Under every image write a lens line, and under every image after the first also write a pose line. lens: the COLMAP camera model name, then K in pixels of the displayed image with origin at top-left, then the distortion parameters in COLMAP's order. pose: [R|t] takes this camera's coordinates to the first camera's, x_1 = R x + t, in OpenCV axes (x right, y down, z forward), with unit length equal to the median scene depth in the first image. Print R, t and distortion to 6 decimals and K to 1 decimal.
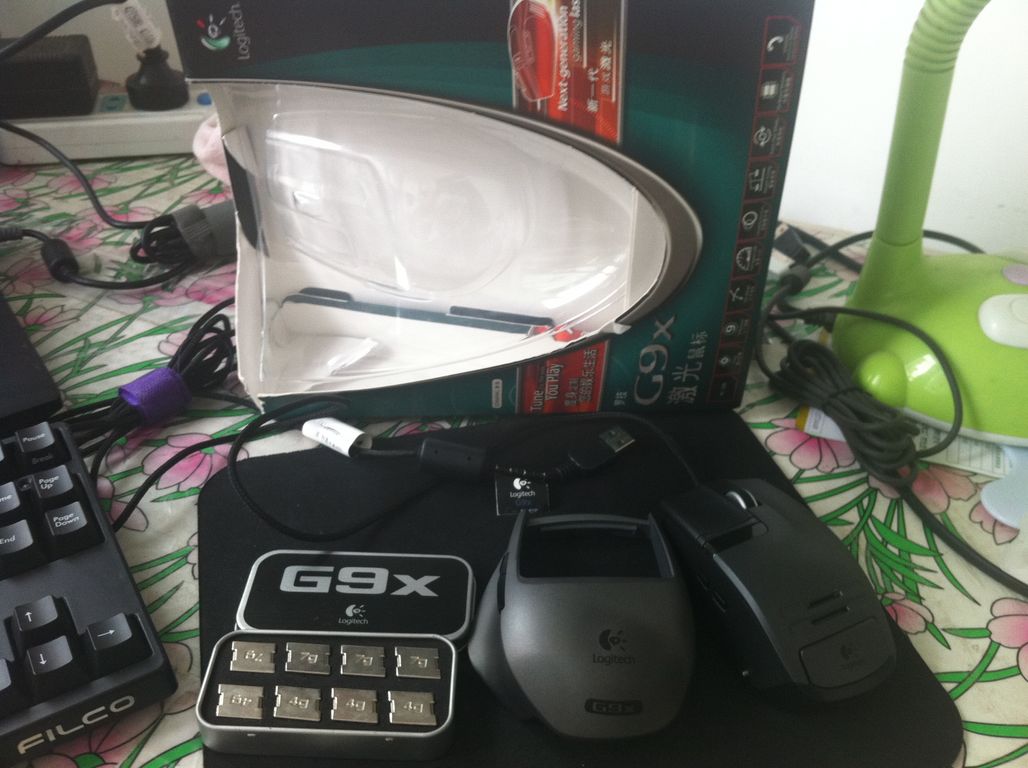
lens RADIAL K [[975.3, 0, 514.0], [0, 975.3, 384.0], [0, 0, 1]] dist [0.102749, -0.349337]
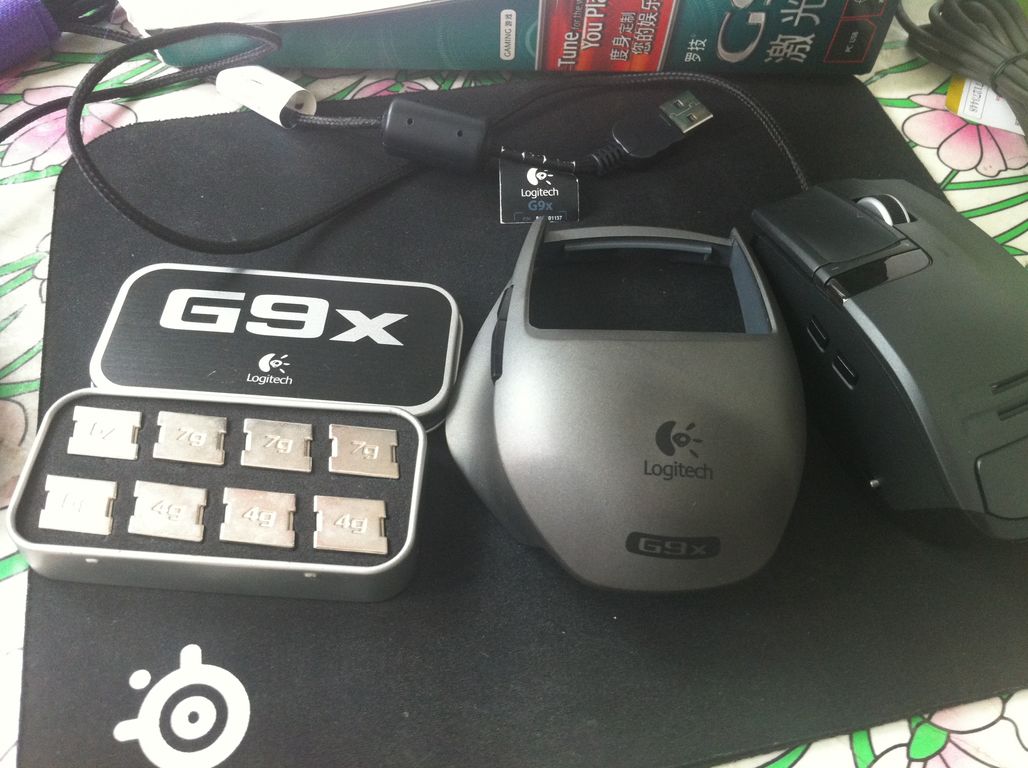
lens RADIAL K [[975.3, 0, 514.0], [0, 975.3, 384.0], [0, 0, 1]] dist [0.102749, -0.349337]
pose [[0.999171, 0.038120, -0.014270, 0.005729], [-0.032204, 0.954769, 0.295600, 0.042903], [0.024893, -0.294895, 0.955205, 0.341258]]
